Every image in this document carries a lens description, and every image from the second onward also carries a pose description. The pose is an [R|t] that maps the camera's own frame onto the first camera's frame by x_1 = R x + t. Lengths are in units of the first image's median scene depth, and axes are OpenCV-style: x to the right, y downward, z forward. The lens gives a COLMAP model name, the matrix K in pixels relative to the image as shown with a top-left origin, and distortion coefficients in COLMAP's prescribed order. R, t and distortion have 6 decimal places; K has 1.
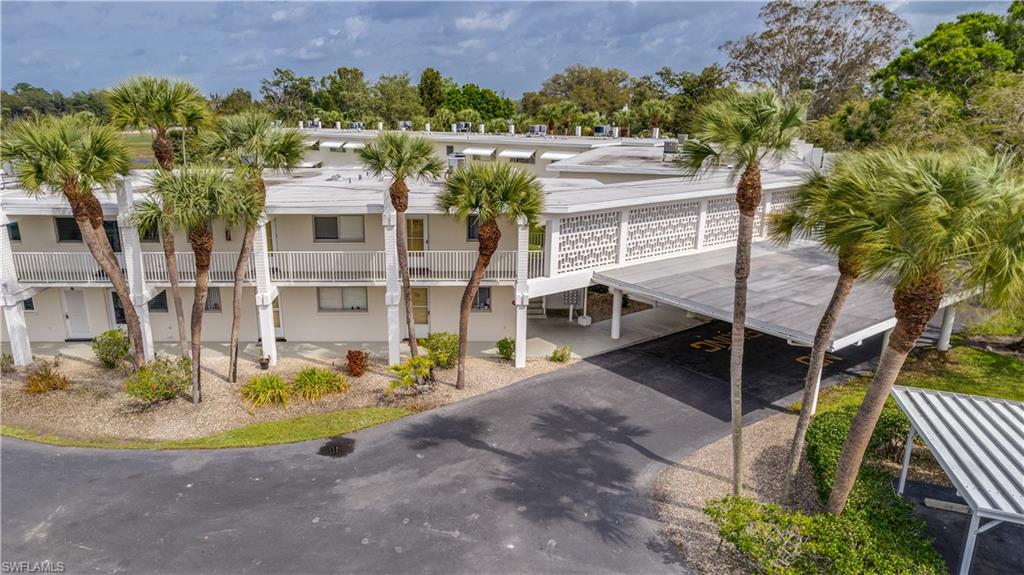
lens RADIAL K [[676.9, 0, 463.9], [0, 676.9, 287.0], [0, 0, 1]] dist [-0.035455, 0.053732]
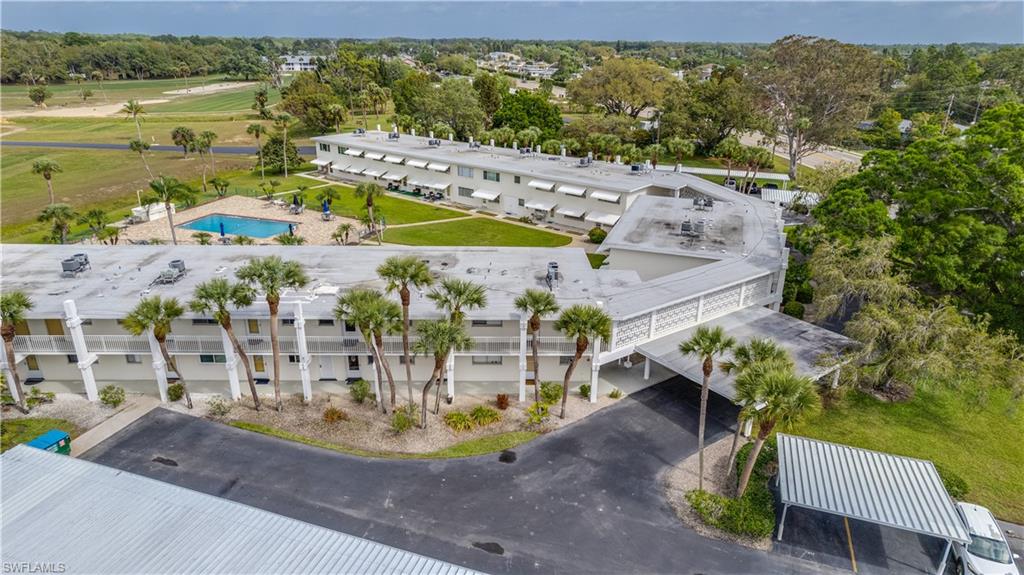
lens RADIAL K [[652.3, 0, 512.0], [0, 652.3, 287.5], [0, 0, 1]] dist [-0.043281, 0.067232]
pose [[0.999637, 0.004327, 0.026602, -0.201266], [-0.006958, 0.994999, 0.099640, -0.398397], [-0.026038, -0.099789, 0.994668, -0.757197]]
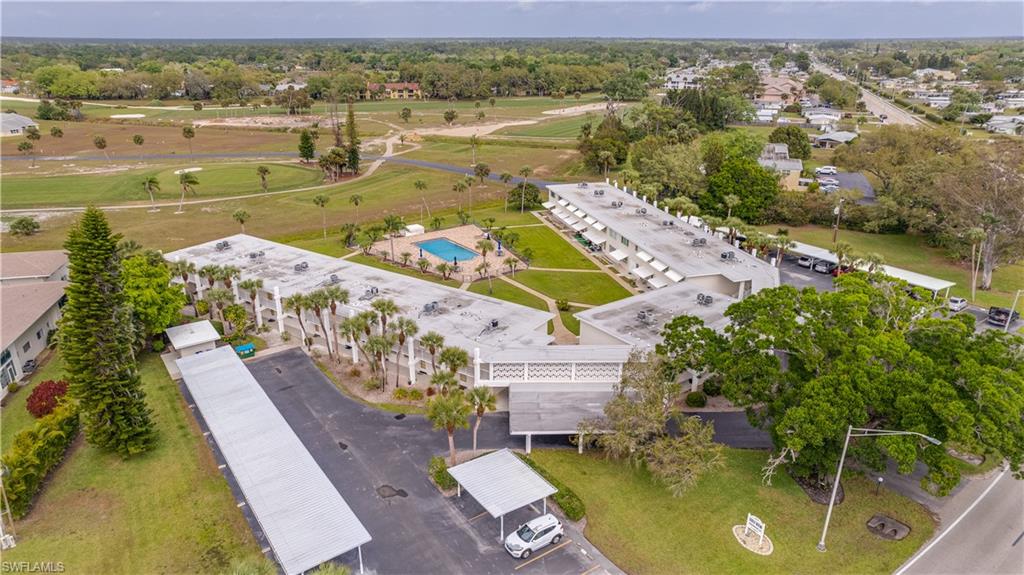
lens RADIAL K [[672.2, 0, 512.0], [0, 672.2, 287.5], [0, 0, 1]] dist [-0.039617, 0.060060]
pose [[0.831770, 0.198452, -0.518435, 1.826170], [-0.148617, 0.979432, 0.136478, -0.917379], [0.534856, -0.036470, 0.844156, -1.520848]]
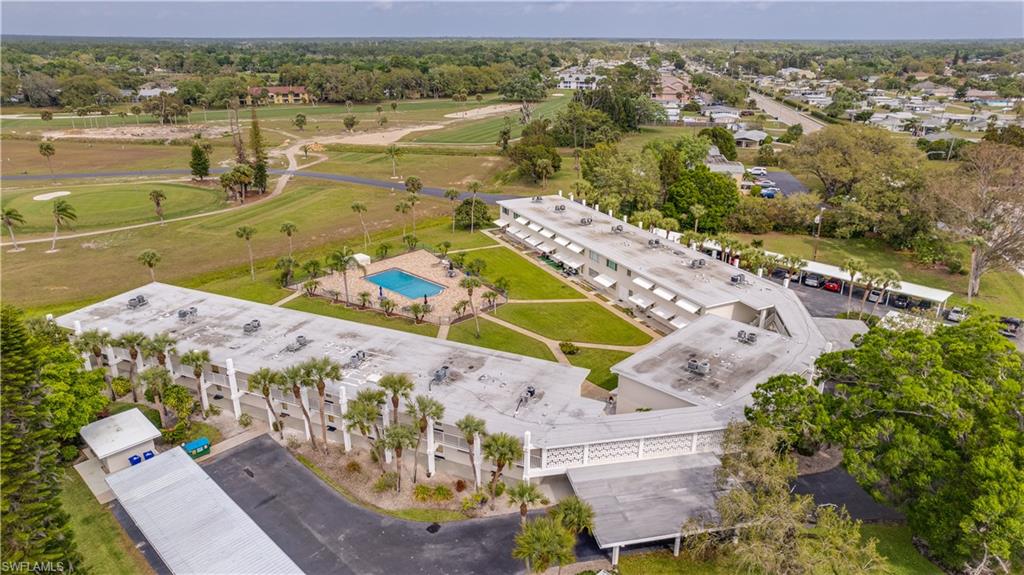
lens RADIAL K [[672.2, 0, 512.0], [0, 672.2, 287.5], [0, 0, 1]] dist [-0.039617, 0.060060]
pose [[0.918086, 0.144845, -0.368970, 0.894611], [-0.109572, 0.987311, 0.114942, -0.996061], [0.380936, -0.065098, 0.922307, -1.248437]]
